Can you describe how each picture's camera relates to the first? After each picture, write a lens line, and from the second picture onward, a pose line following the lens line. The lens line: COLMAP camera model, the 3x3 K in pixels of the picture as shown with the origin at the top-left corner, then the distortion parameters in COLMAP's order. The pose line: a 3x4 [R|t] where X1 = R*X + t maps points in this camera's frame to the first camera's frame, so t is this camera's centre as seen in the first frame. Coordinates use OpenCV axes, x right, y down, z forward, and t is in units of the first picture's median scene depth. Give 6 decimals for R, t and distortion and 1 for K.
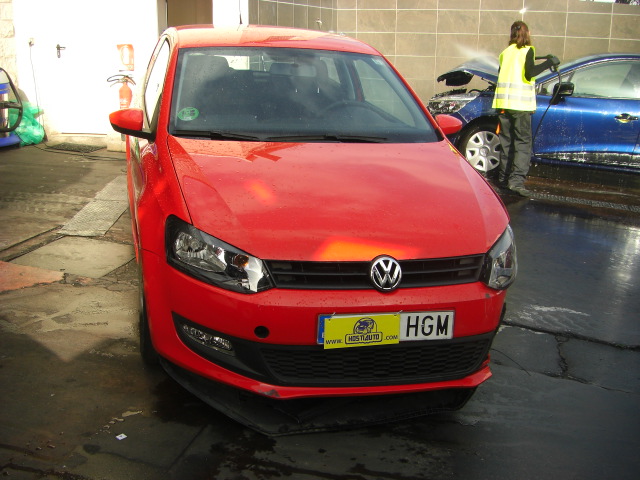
lens RADIAL K [[725.2, 0, 297.4], [0, 725.2, 286.9], [0, 0, 1]] dist [-0.152563, 0.059834]
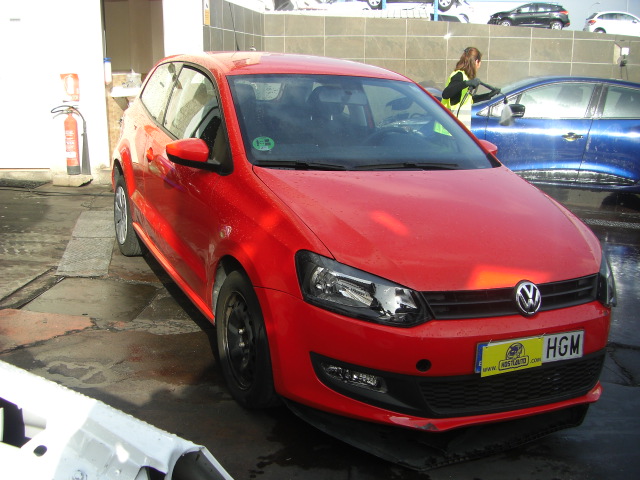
lens RADIAL K [[727.0, 0, 296.6], [0, 727.0, 285.7], [0, 0, 1]] dist [-0.168993, 0.179179]
pose [[0.983756, -0.056819, 0.170283, -0.357253], [0.063112, 0.997501, -0.031772, -0.023749], [-0.168052, 0.042002, 0.984883, 0.058865]]
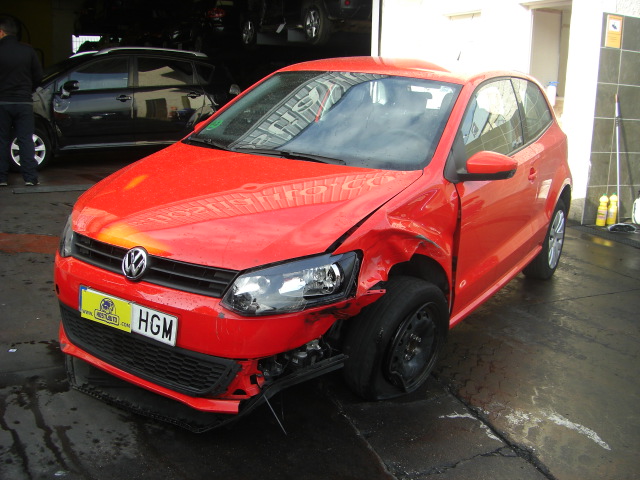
lens RADIAL K [[742.4, 0, 305.8], [0, 742.4, 273.4], [0, 0, 1]] dist [-0.234951, 0.321492]
pose [[0.677933, 0.189358, -0.710317, 1.010233], [-0.268225, 0.963356, 0.000817, -0.069508], [0.684442, 0.189971, 0.703882, 0.411270]]
